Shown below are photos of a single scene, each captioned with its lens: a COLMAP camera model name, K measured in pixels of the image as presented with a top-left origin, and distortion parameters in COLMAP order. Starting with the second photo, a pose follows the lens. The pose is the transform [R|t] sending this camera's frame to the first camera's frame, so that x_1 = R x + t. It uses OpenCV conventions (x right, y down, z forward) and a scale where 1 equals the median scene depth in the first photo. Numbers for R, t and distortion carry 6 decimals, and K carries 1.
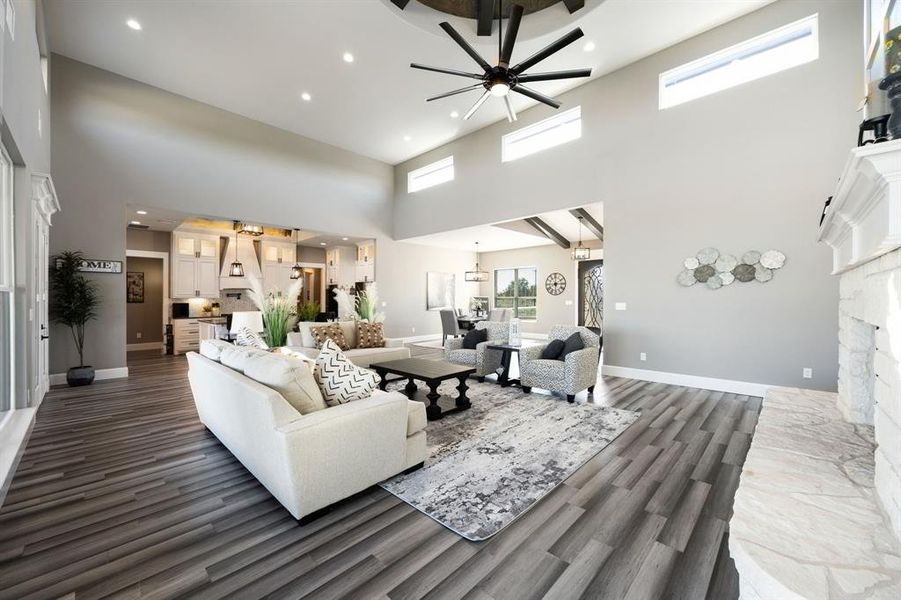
lens RADIAL K [[350.2, 0, 463.9], [0, 350.2, 299.9], [0, 0, 1]] dist [-0.000329, -0.000114]
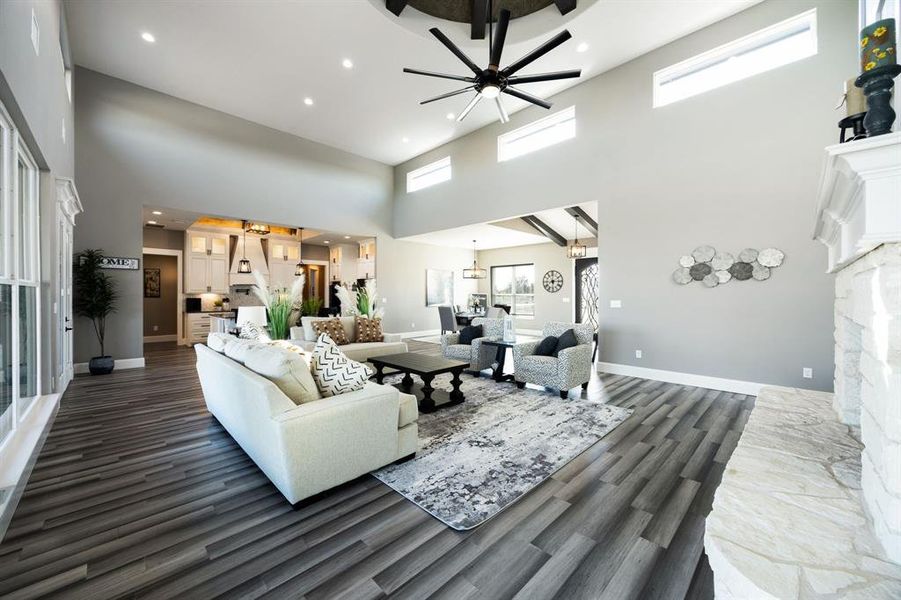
lens RADIAL K [[342.2, 0, 450.6], [0, 342.2, 296.7], [0, 0, 1]] dist [-0.000364, 0.000018]
pose [[0.999101, 0.005884, -0.041974, 0.025902], [-0.005862, 0.999983, 0.000632, -0.000260], [0.041977, -0.000385, 0.999119, -0.005219]]
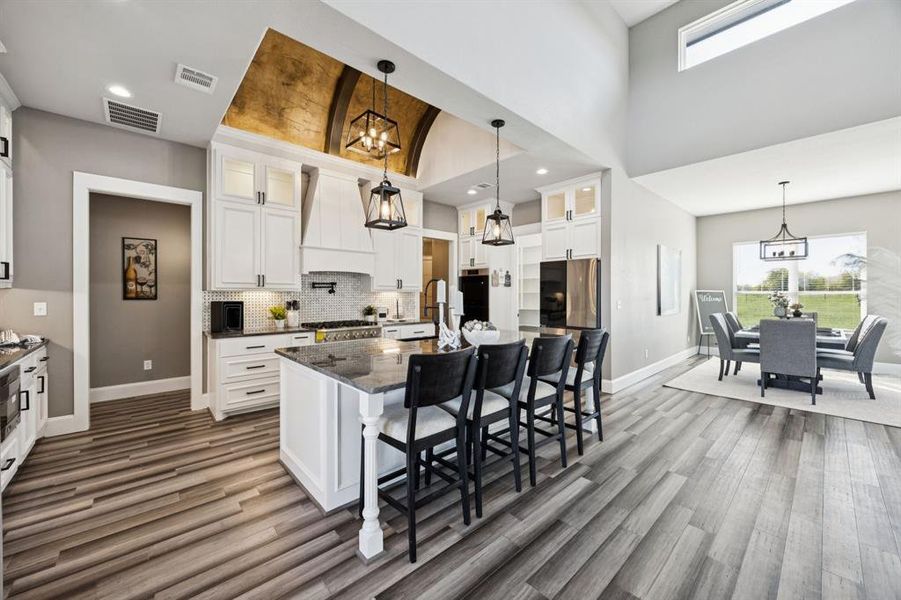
lens RADIAL K [[346.8, 0, 455.1], [0, 346.8, 294.9], [0, 0, 1]] dist [-0.000457, -0.000107]
pose [[0.997129, 0.005621, -0.075516, -1.005808], [-0.005322, 0.999977, 0.004155, -0.006942], [0.075537, -0.003741, 0.997136, 1.201321]]
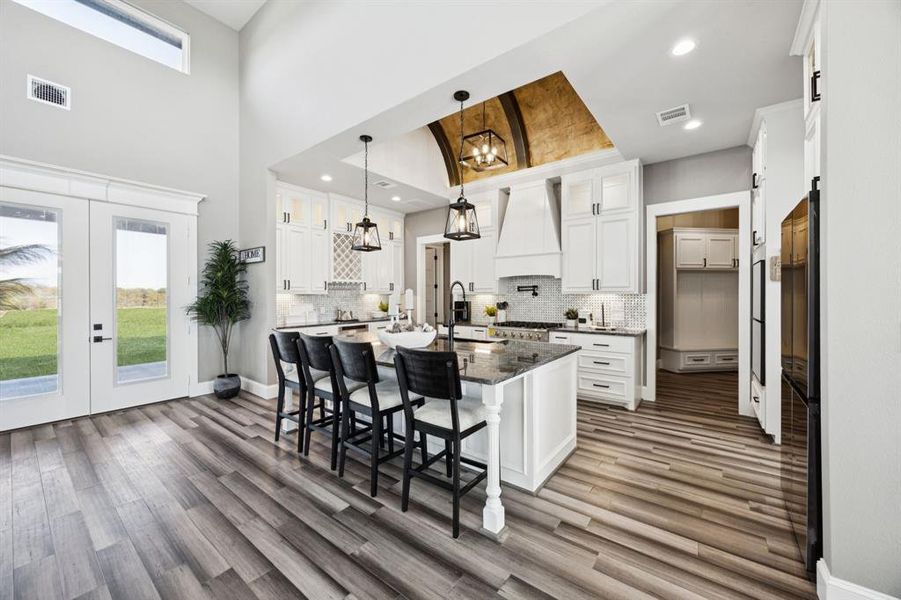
lens RADIAL K [[342.2, 0, 452.6], [0, 342.2, 298.1], [0, 0, 1]] dist [-0.033538, 0.000016]
pose [[0.094837, 0.008790, -0.995454, -0.288617], [-0.000434, 0.999961, 0.008788, -0.007202], [0.995493, -0.000402, 0.094838, 1.947050]]
